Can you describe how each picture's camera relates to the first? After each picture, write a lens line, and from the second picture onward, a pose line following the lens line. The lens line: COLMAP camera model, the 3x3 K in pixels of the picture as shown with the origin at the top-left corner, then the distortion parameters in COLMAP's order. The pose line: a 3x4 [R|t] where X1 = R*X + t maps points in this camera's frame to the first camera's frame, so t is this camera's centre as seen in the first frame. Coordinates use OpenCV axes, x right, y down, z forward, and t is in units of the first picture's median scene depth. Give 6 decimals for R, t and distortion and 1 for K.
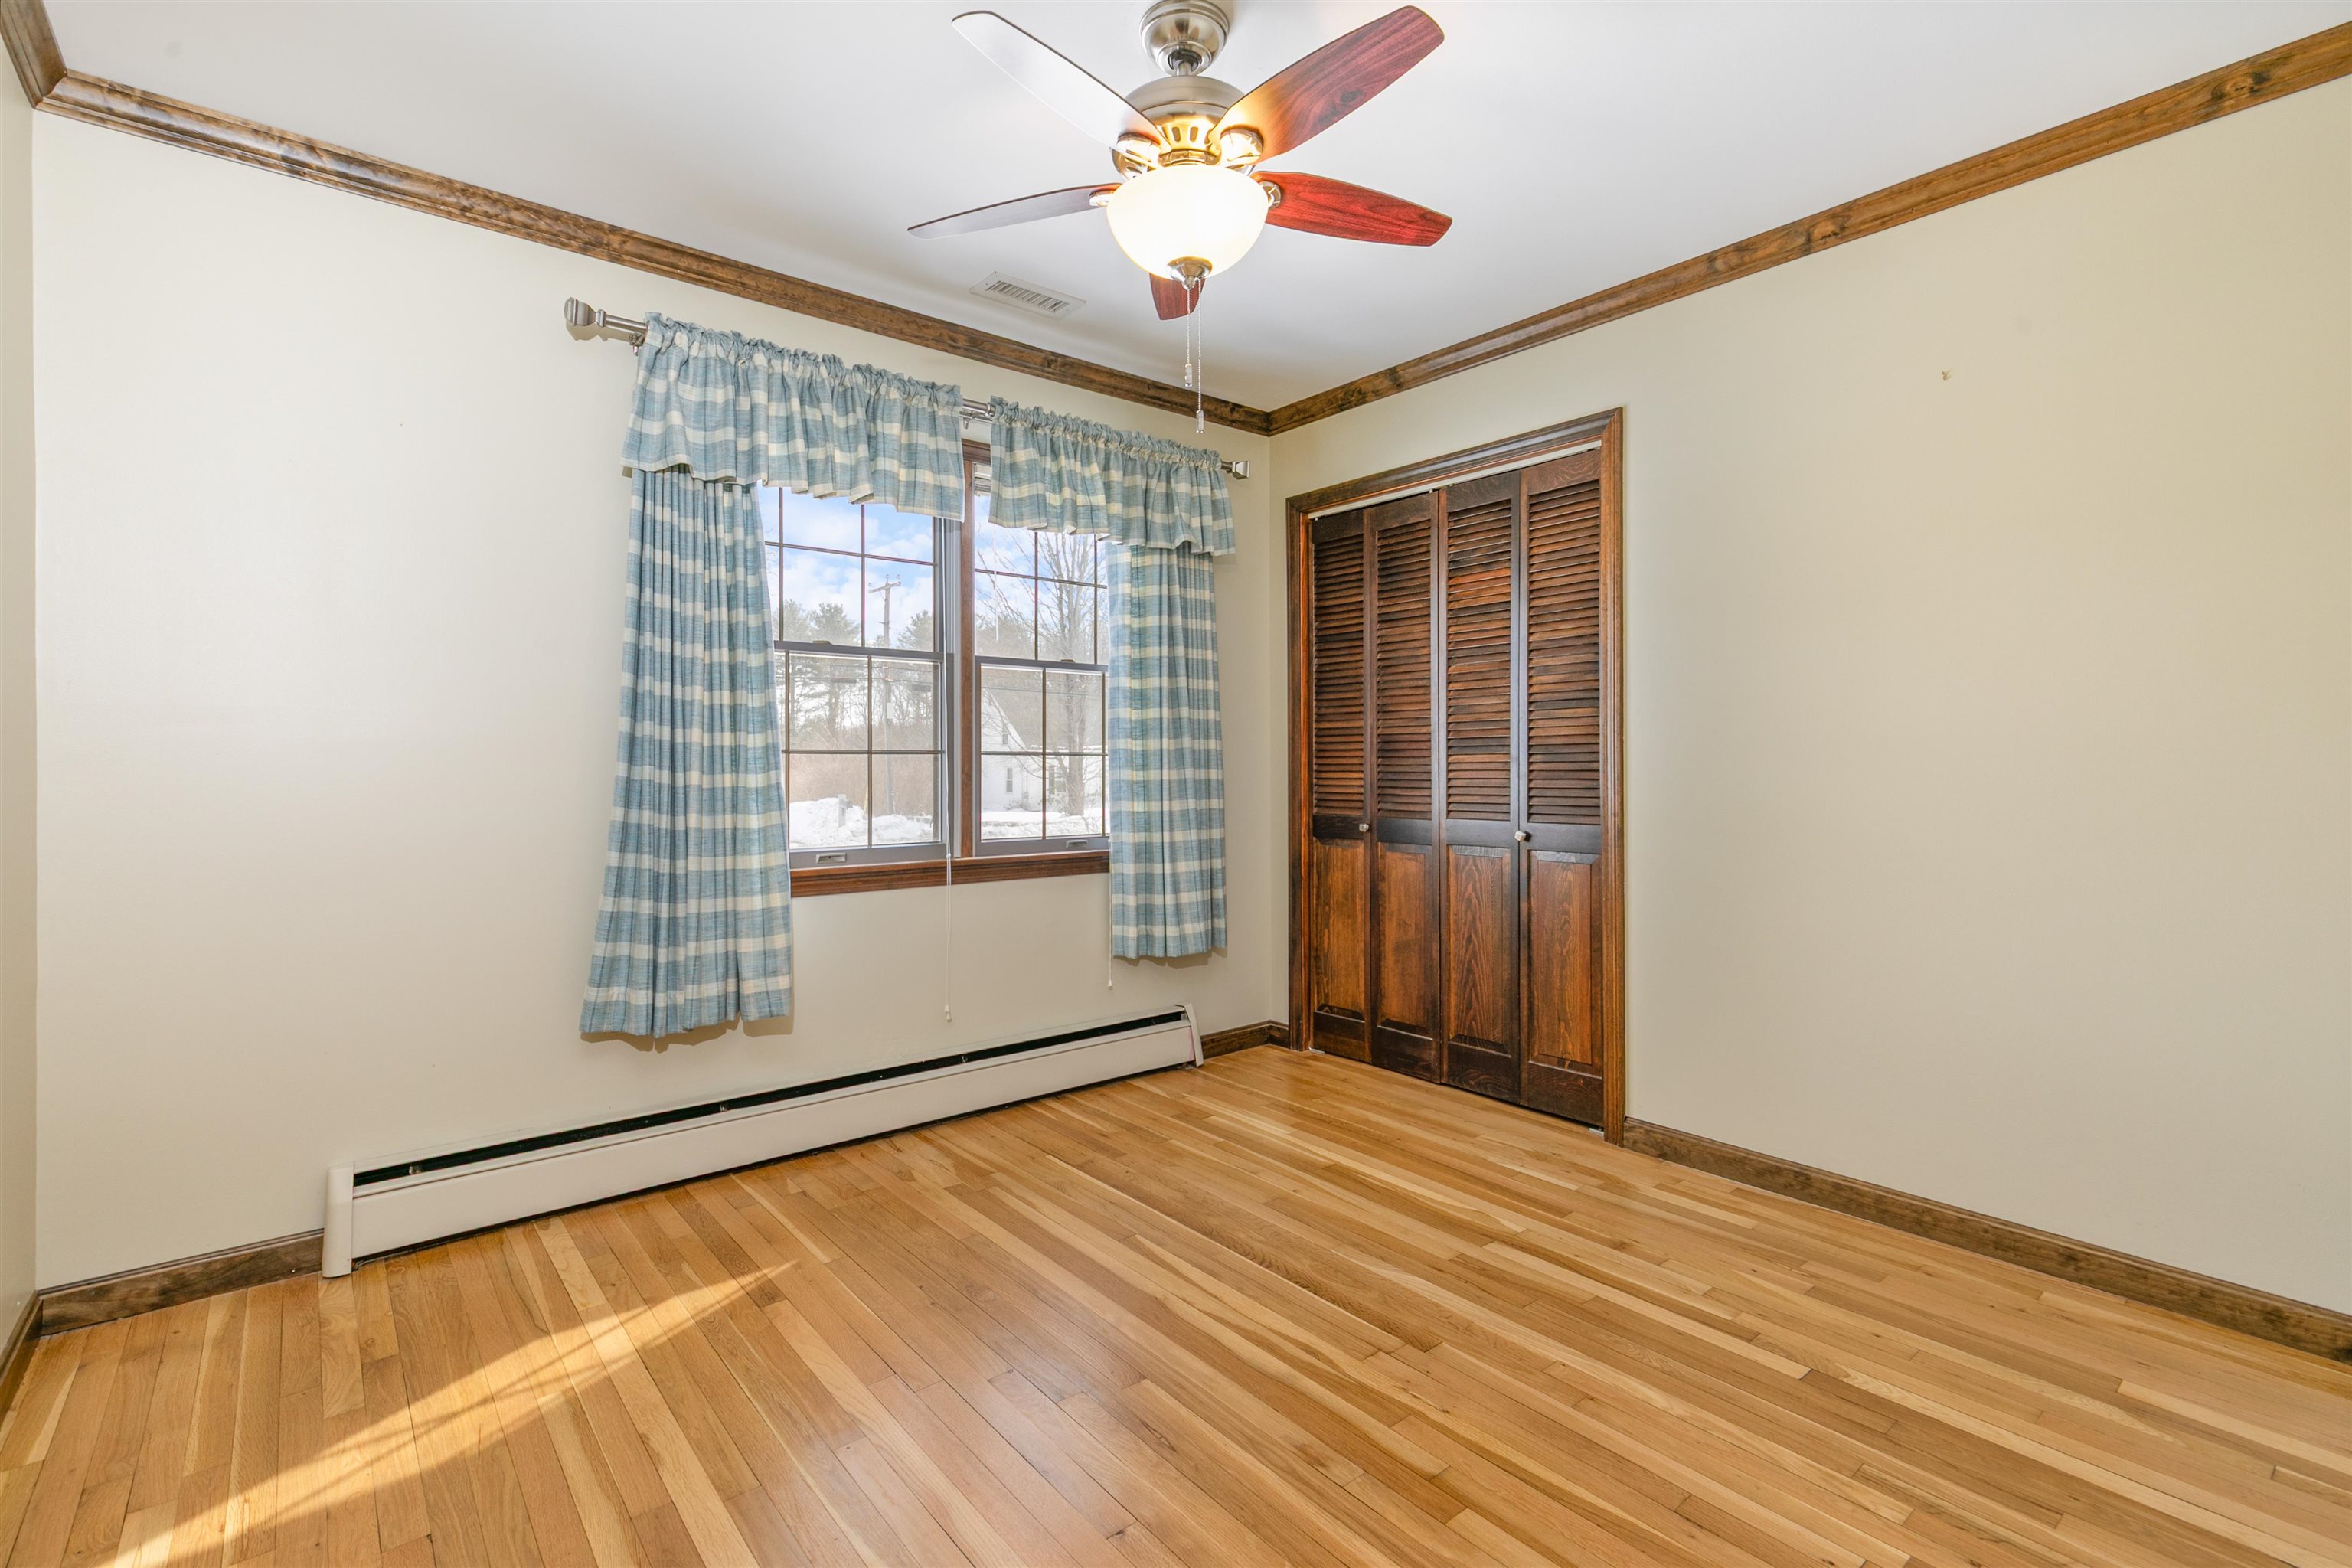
lens RADIAL K [[1058.8, 0, 1174.7], [0, 1058.8, 774.9], [0, 0, 1]] dist [0.009434, -0.001289]
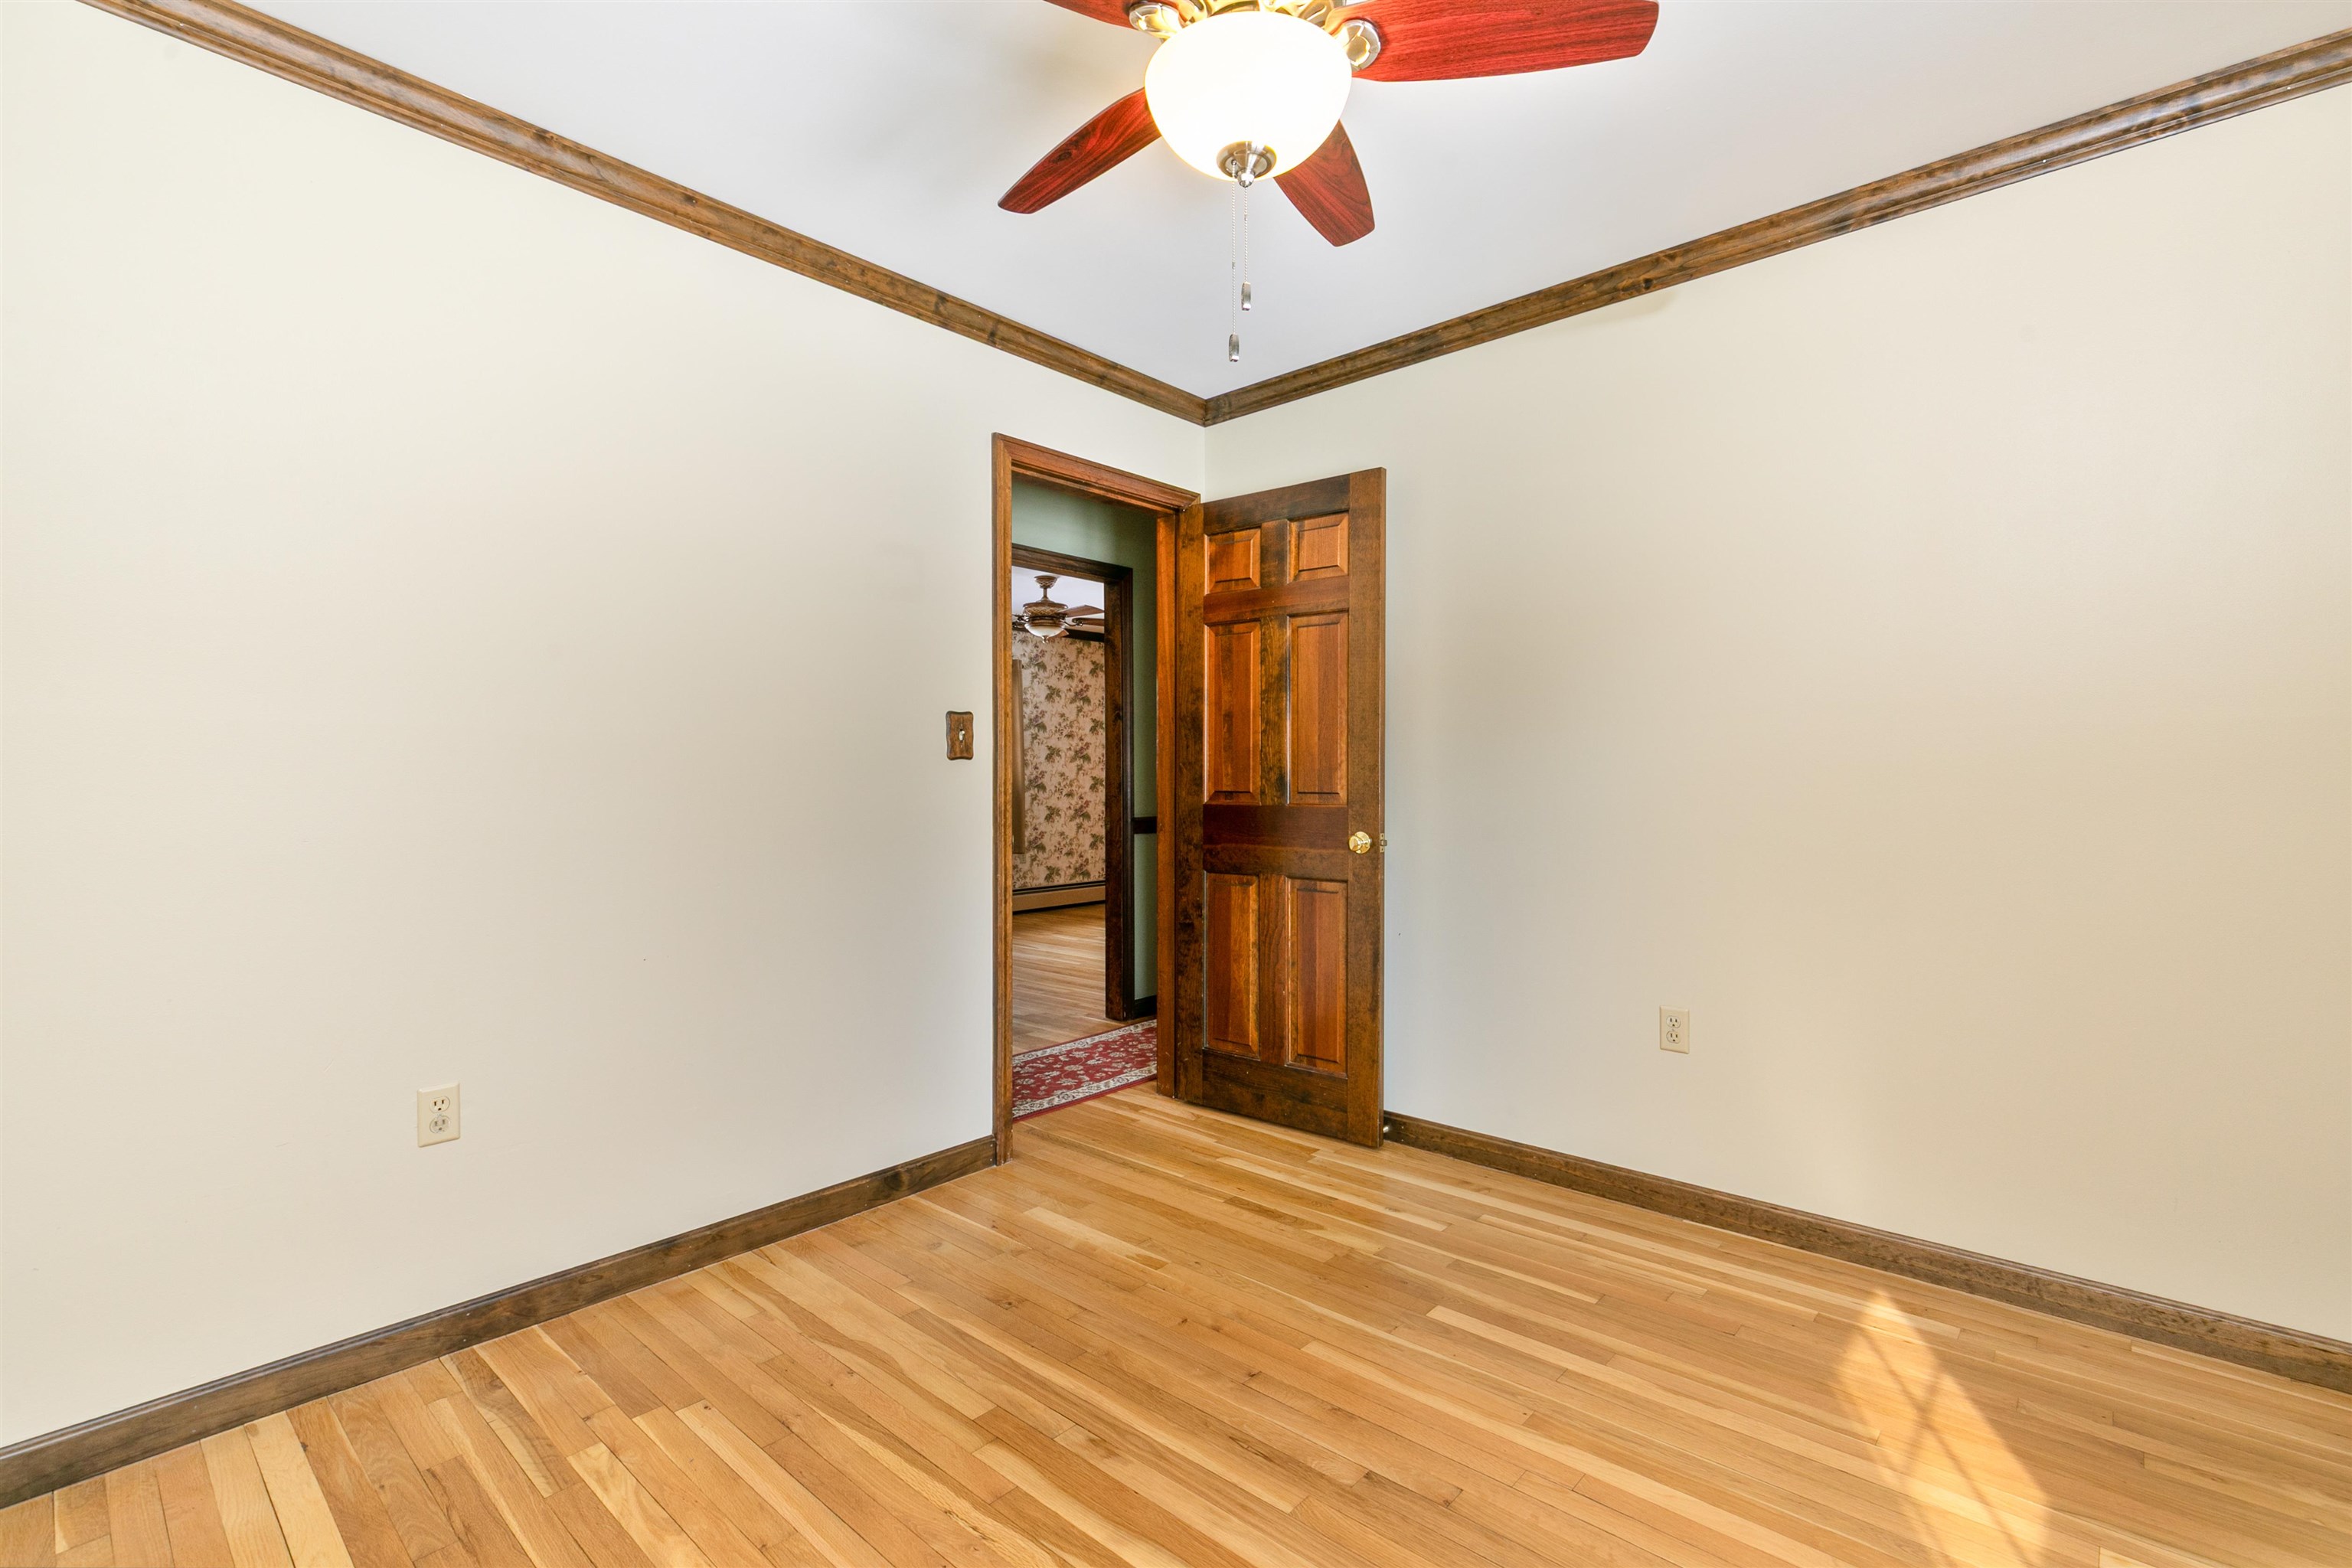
lens RADIAL K [[1058.8, 0, 1173.5], [0, 1058.8, 785.6], [0, 0, 1]] dist [0.009434, -0.001289]
pose [[-0.990281, 0.001767, -0.139067, 0.201117], [0.000541, 0.999961, 0.008858, -0.021626], [0.139077, 0.008696, -0.990243, 2.013845]]
